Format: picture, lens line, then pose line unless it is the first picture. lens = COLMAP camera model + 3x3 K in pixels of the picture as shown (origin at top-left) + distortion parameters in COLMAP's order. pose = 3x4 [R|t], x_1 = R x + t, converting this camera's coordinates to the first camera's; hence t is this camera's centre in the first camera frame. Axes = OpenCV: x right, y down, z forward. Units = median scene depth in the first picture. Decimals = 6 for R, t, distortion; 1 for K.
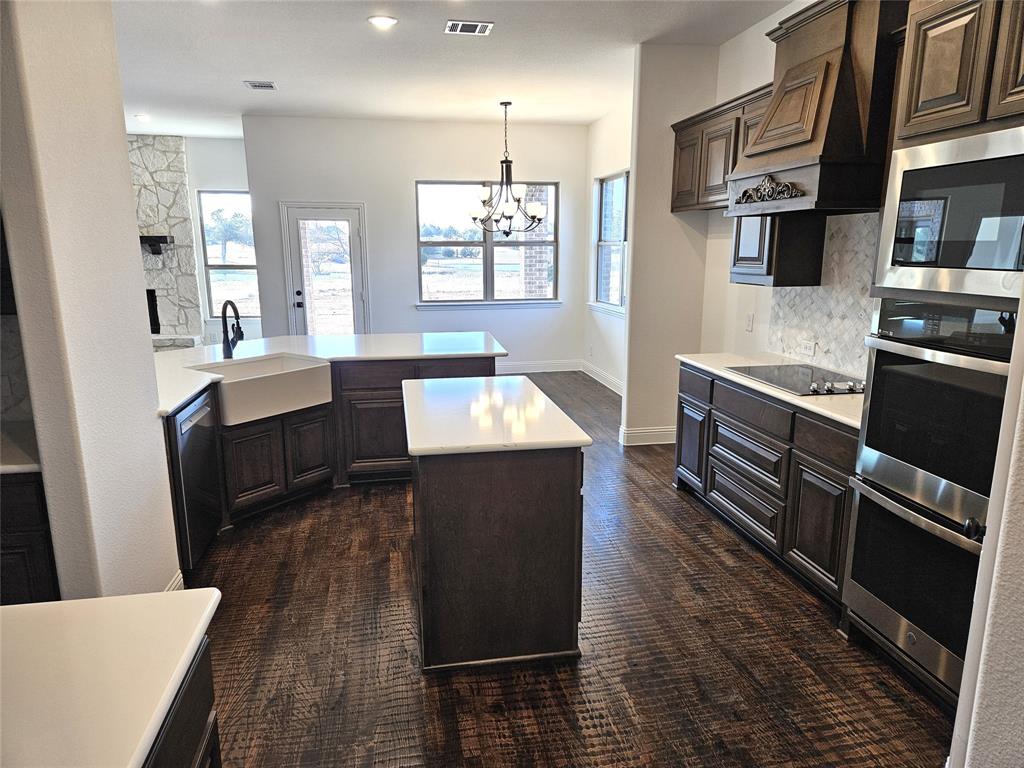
lens RADIAL K [[680.6, 0, 507.4], [0, 680.6, 389.1], [0, 0, 1]] dist [0.084757, -0.056813]
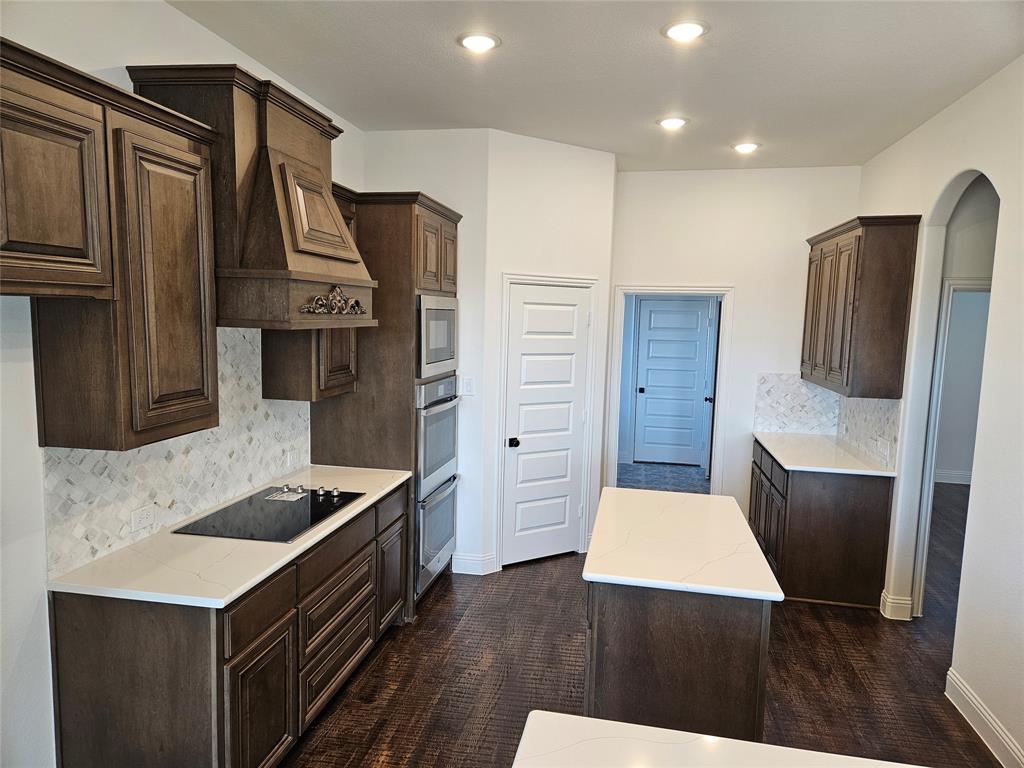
lens RADIAL K [[680.6, 0, 507.4], [0, 680.6, 389.1], [0, 0, 1]] dist [0.084757, -0.056813]
pose [[-0.934945, -0.058509, 0.349934, -0.126759], [0.052294, 0.952810, 0.299028, -0.392917], [-0.350917, 0.297874, -0.887766, 1.576488]]
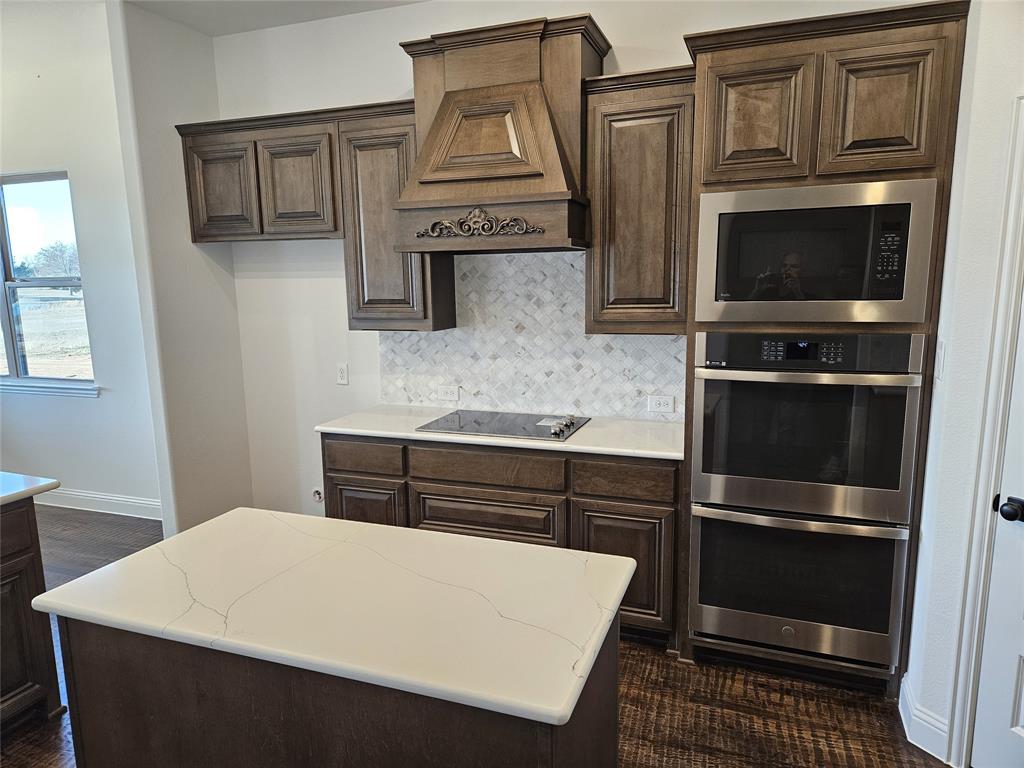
lens RADIAL K [[680.6, 0, 507.4], [0, 680.6, 389.1], [0, 0, 1]] dist [0.084757, -0.056813]
pose [[0.505197, -0.140159, 0.851546, -0.349085], [0.189801, 0.980609, 0.048799, -0.104567], [-0.841874, 0.136971, 0.522003, 0.490312]]
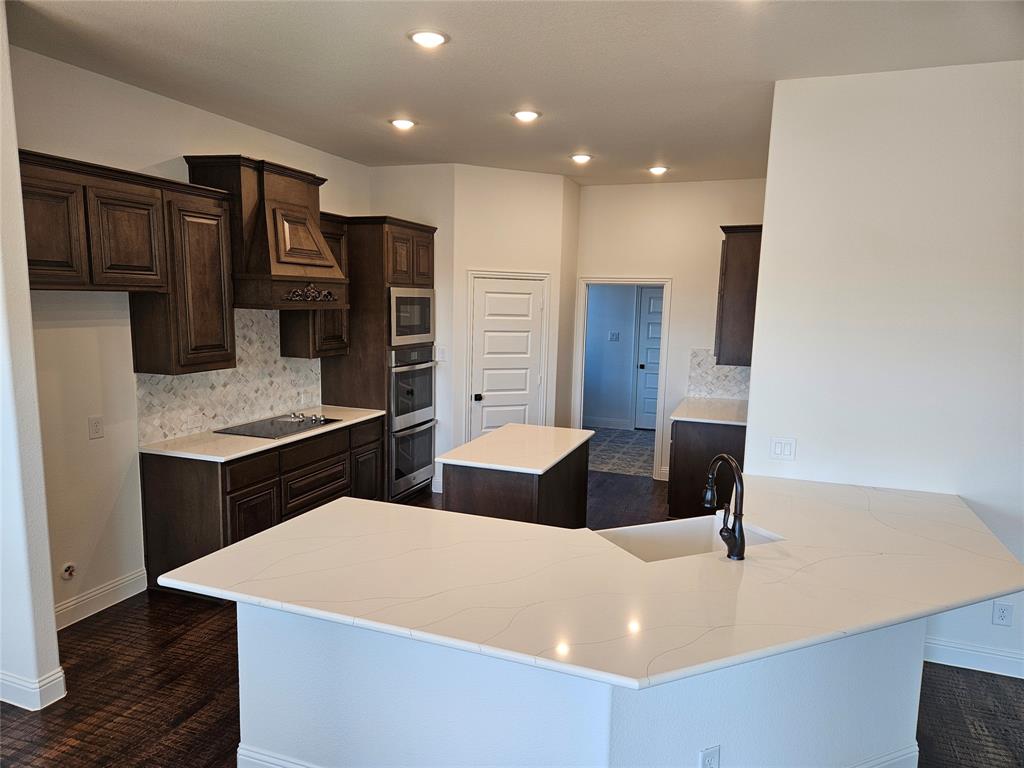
lens RADIAL K [[680.6, 0, 507.4], [0, 680.6, 389.1], [0, 0, 1]] dist [0.084757, -0.056813]
pose [[-0.864489, -0.083054, 0.495742, -0.606505], [0.084733, 0.948062, 0.306593, -0.450185], [-0.495458, 0.307052, -0.812552, 1.809925]]
